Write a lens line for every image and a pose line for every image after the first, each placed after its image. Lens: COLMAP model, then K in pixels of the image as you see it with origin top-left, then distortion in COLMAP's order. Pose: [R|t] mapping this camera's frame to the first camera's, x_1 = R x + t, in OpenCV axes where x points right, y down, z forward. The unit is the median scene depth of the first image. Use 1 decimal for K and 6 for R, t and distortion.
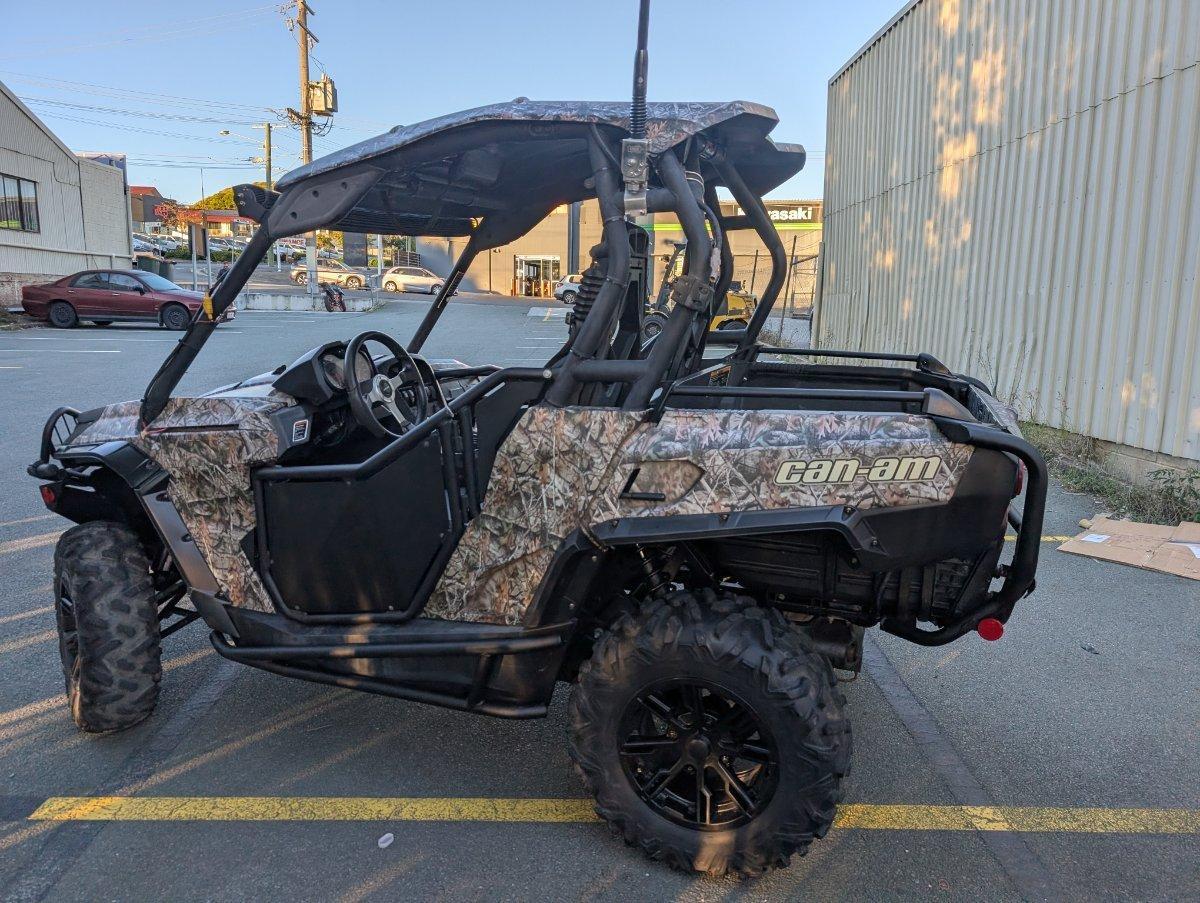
lens RADIAL K [[847.9, 0, 593.1], [0, 847.9, 455.5], [0, 0, 1]] dist [0.053221, -0.057569]
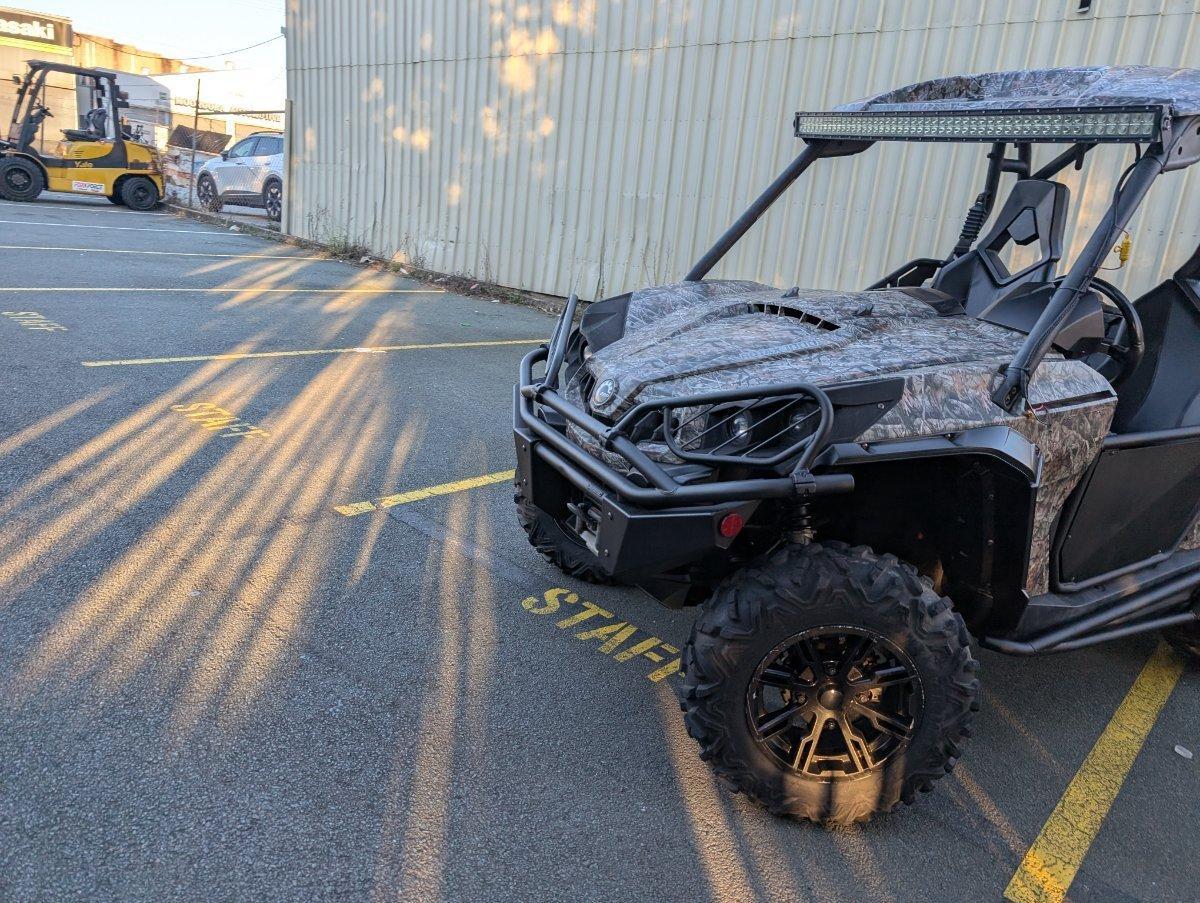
lens RADIAL K [[848.6, 0, 621.5], [0, 848.6, 457.4], [0, 0, 1]] dist [0.029362, -0.028508]
pose [[0.651516, -0.154141, 0.742810, -1.550574], [0.037798, 0.984520, 0.171146, -0.152039], [-0.757693, -0.083428, 0.647257, 0.903080]]
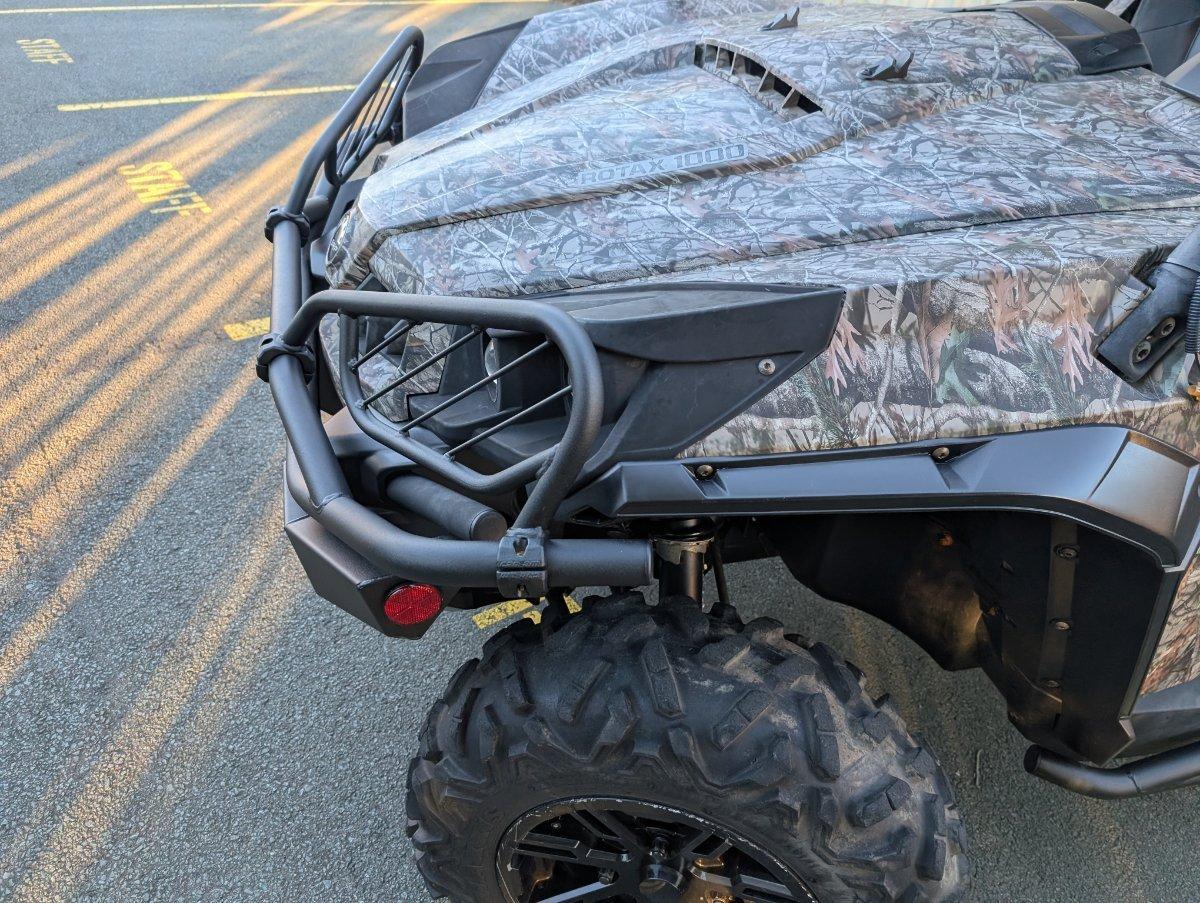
lens RADIAL K [[861.7, 0, 603.4], [0, 861.7, 431.5], [0, 0, 1]] dist [0.003973, -0.000122]
pose [[0.807078, -0.290487, 0.514044, -0.969648], [0.053143, 0.902811, 0.426741, -0.170822], [-0.588048, -0.317096, 0.744077, 1.042034]]
